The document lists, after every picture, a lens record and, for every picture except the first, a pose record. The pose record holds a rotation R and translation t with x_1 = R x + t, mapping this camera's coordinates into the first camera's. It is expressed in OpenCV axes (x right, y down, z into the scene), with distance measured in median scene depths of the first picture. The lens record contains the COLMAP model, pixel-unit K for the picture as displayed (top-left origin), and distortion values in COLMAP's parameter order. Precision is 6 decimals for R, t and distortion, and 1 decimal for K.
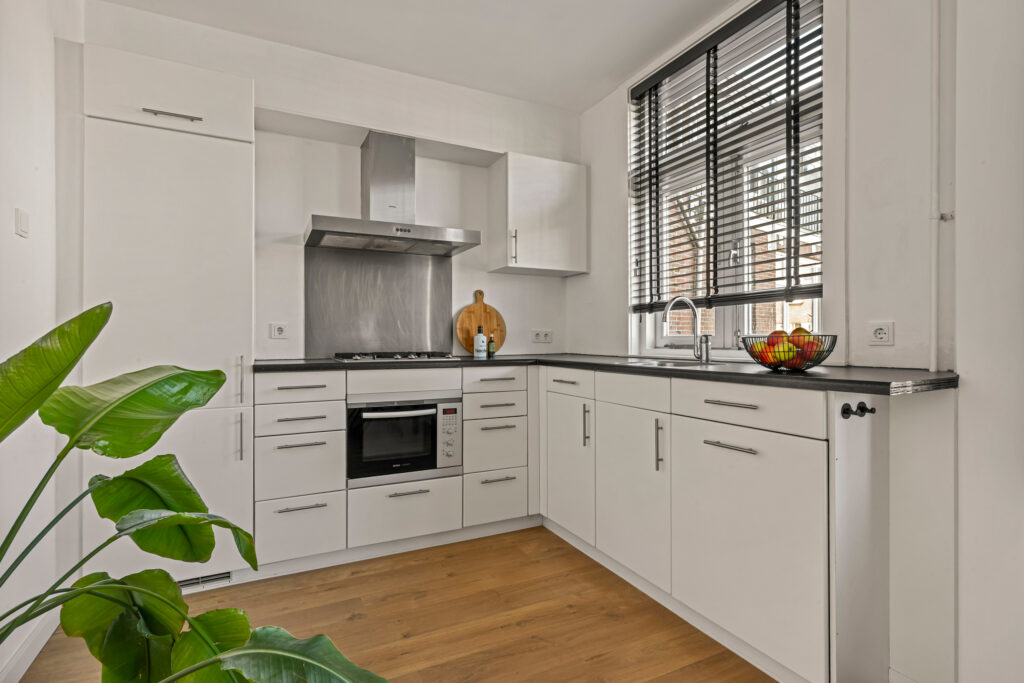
lens RADIAL K [[492.9, 0, 507.3], [0, 492.9, 342.3], [0, 0, 1]] dist [0.002524, -0.000340]
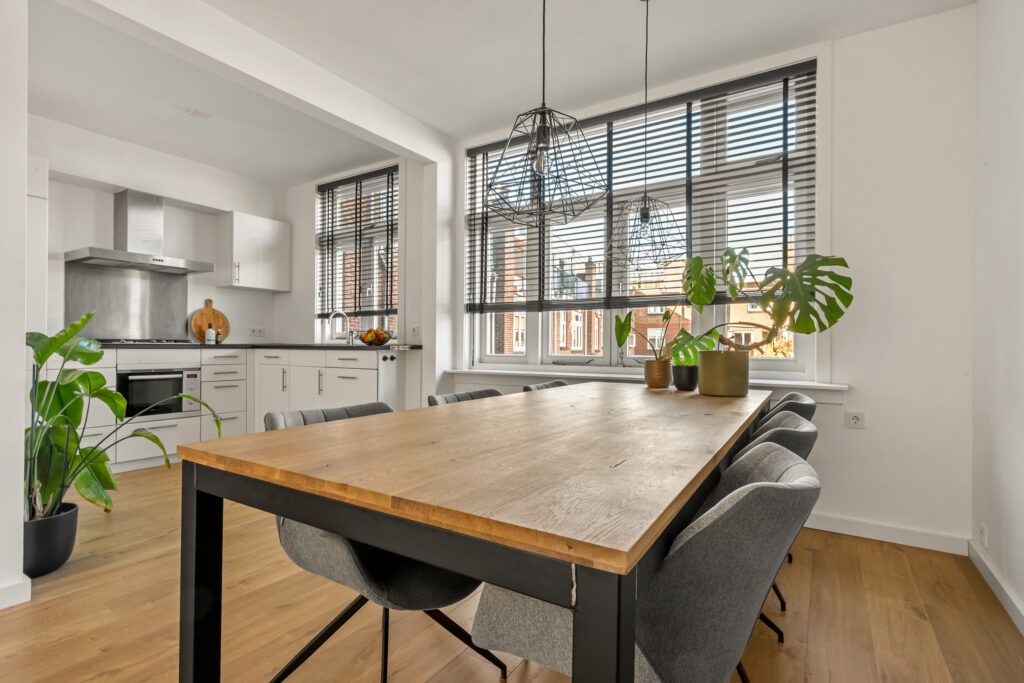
lens RADIAL K [[492.9, 0, 511.1], [0, 492.9, 344.9], [0, 0, 1]] dist [0.002524, -0.000340]
pose [[0.853272, 0.007745, 0.521408, -0.060343], [-0.005712, 0.999969, -0.005506, 0.036764], [-0.521434, 0.001720, 0.853290, -0.788109]]
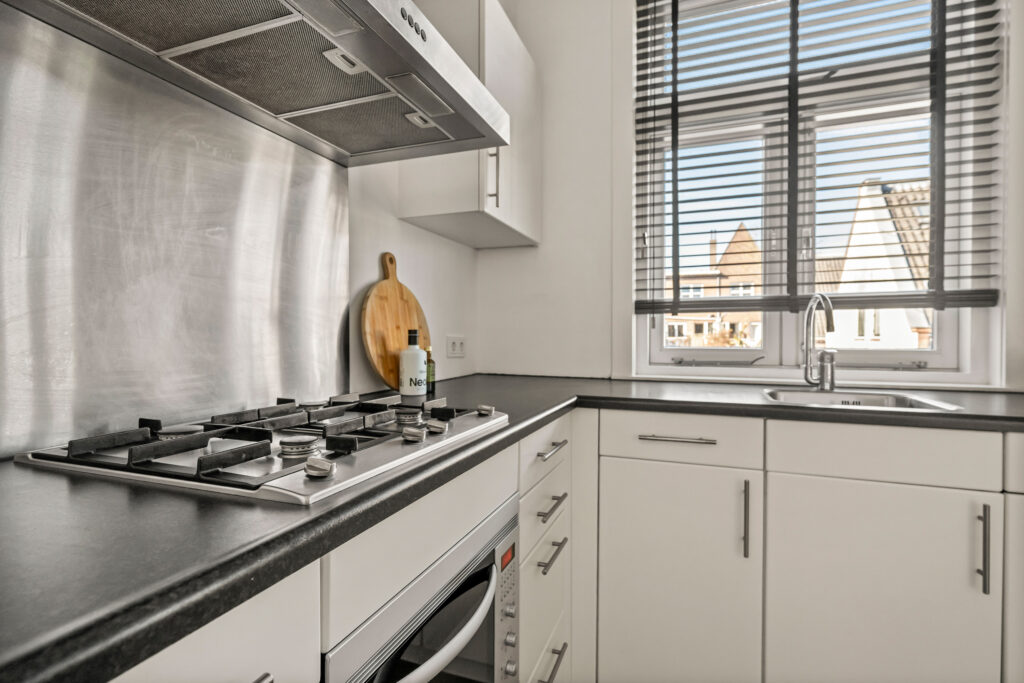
lens RADIAL K [[492.9, 0, 516.7], [0, 492.9, 339.2], [0, 0, 1]] dist [0.002524, -0.000340]
pose [[0.728575, -0.001402, 0.684964, -0.325516], [-0.000005, 0.999998, 0.002052, -0.025924], [-0.684966, -0.001498, 0.728574, 0.631303]]
